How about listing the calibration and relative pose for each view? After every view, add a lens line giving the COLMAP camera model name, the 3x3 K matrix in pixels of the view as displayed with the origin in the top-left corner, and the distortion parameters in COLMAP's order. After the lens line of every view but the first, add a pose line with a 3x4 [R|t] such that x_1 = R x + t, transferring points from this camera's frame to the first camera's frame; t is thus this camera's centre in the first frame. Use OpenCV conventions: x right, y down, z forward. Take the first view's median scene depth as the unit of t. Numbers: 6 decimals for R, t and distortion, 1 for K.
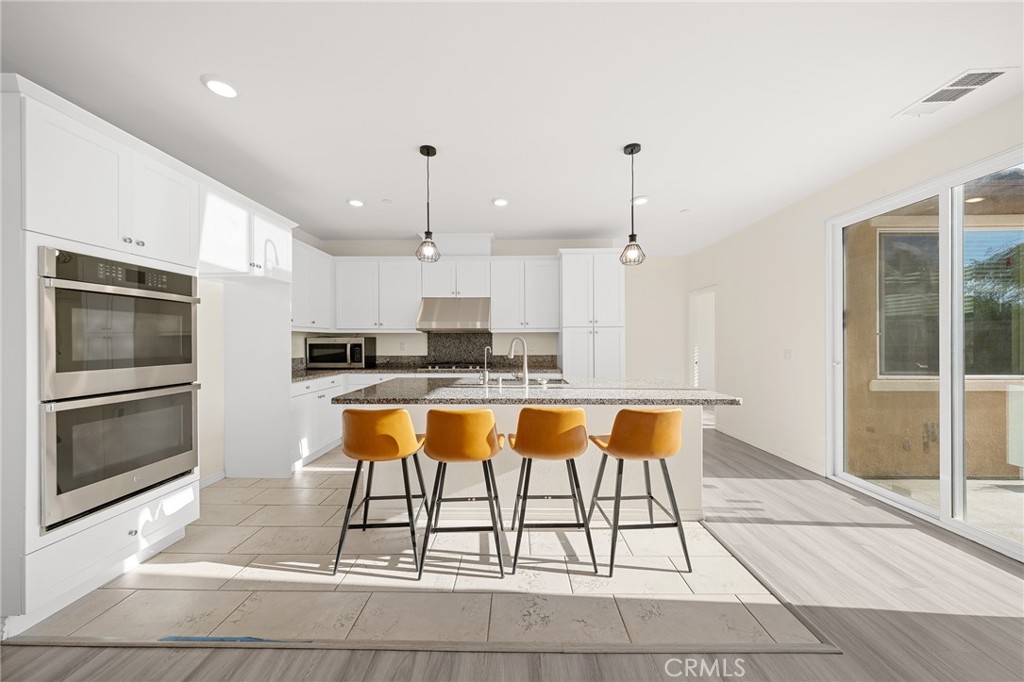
lens RADIAL K [[345.0, 0, 516.8], [0, 345.0, 341.2], [0, 0, 1]] dist [-0.007211, 0.000097]
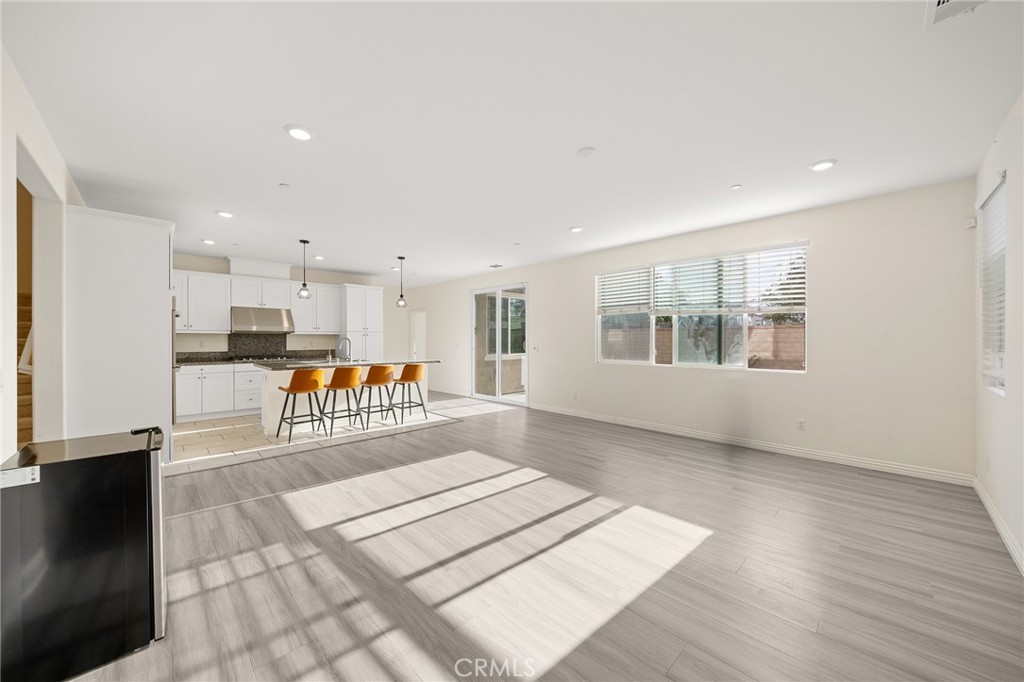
lens RADIAL K [[394.4, 0, 509.9], [0, 394.4, 341.3], [0, 0, 1]] dist [0.002623, 0.000103]
pose [[0.716406, 0.000402, 0.697684, -0.722259], [-0.000118, 1.000000, -0.000455, 0.006674], [-0.697684, 0.000244, 0.716406, -1.029964]]
